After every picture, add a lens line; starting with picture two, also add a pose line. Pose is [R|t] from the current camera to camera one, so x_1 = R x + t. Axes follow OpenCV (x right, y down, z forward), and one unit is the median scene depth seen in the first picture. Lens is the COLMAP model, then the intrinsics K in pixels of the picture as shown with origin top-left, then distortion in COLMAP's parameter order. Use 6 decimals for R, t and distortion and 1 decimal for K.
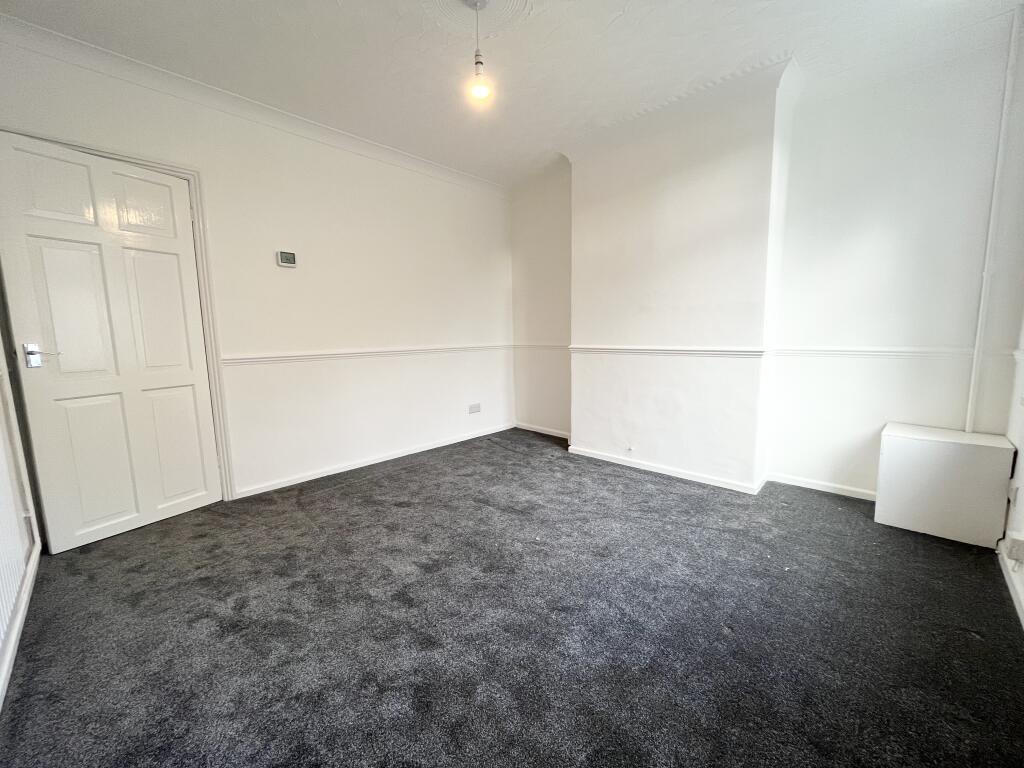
lens RADIAL K [[415.5, 0, 511.6], [0, 415.5, 384.2], [0, 0, 1]] dist [0.001920, 0.000184]
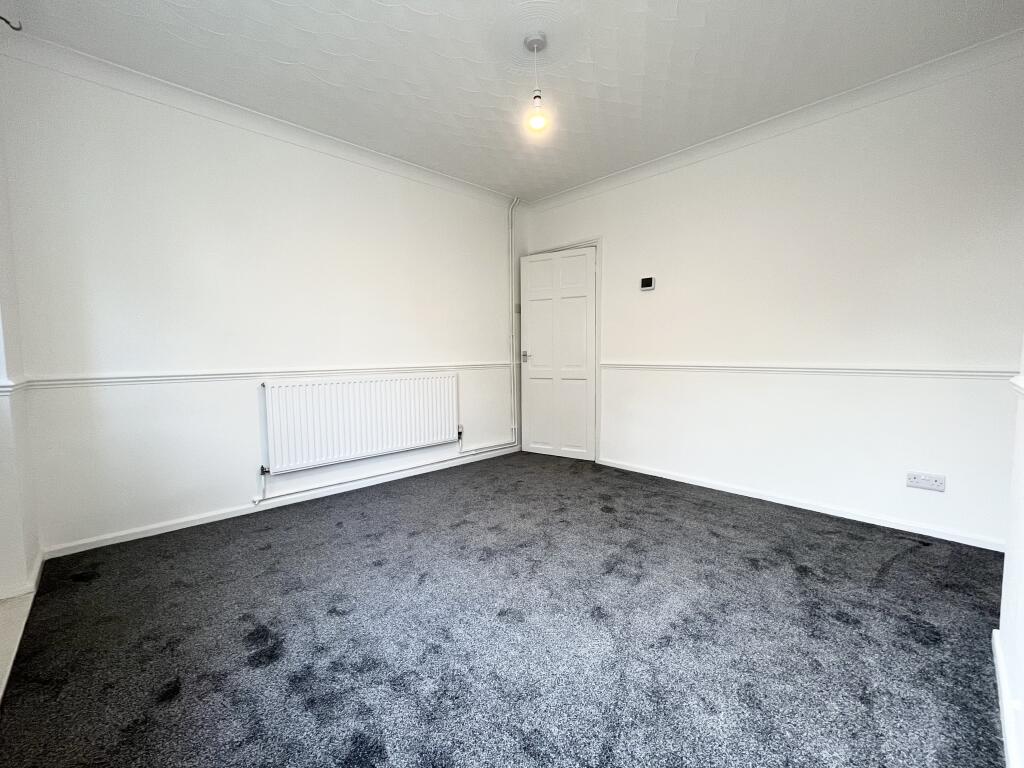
lens RADIAL K [[415.5, 0, 511.2], [0, 415.5, 384.4], [0, 0, 1]] dist [0.001920, 0.000184]
pose [[-0.032441, 0.092529, -0.995181, 0.681052], [-0.119692, 0.988180, 0.095779, -0.082377], [0.992281, 0.122223, -0.020983, 0.669967]]
